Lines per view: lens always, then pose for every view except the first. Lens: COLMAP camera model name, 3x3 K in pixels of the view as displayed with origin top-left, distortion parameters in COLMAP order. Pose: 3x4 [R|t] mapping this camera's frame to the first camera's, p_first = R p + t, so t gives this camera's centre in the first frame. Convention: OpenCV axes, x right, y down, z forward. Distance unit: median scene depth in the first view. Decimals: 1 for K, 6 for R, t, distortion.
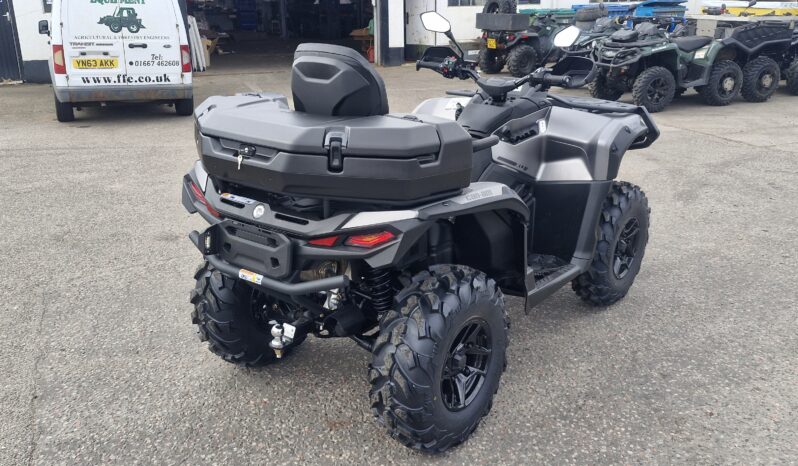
lens RADIAL K [[725.4, 0, 397.6], [0, 725.4, 230.7], [0, 0, 1]] dist [0.034413, 0.000000]
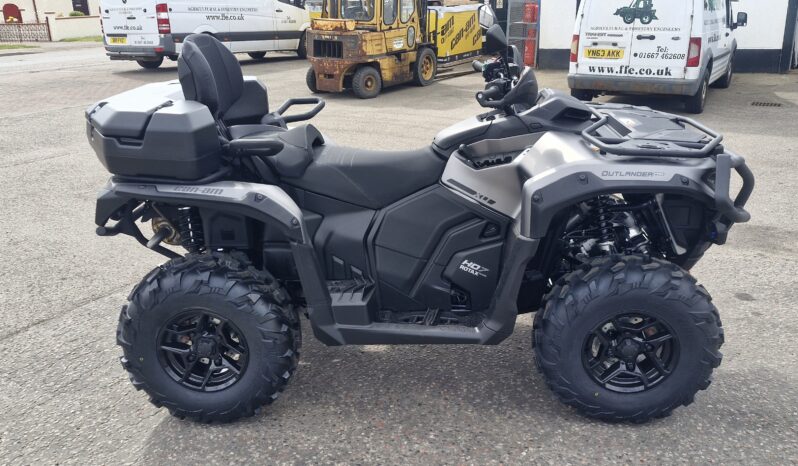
lens RADIAL K [[725.4, 0, 396.3], [0, 725.4, 238.0], [0, 0, 1]] dist [0.034413, 0.000000]
pose [[0.542349, 0.251831, -0.801523, 0.322968], [-0.231978, 0.961819, 0.145228, -0.057918], [0.807492, 0.107171, 0.580061, 0.185886]]
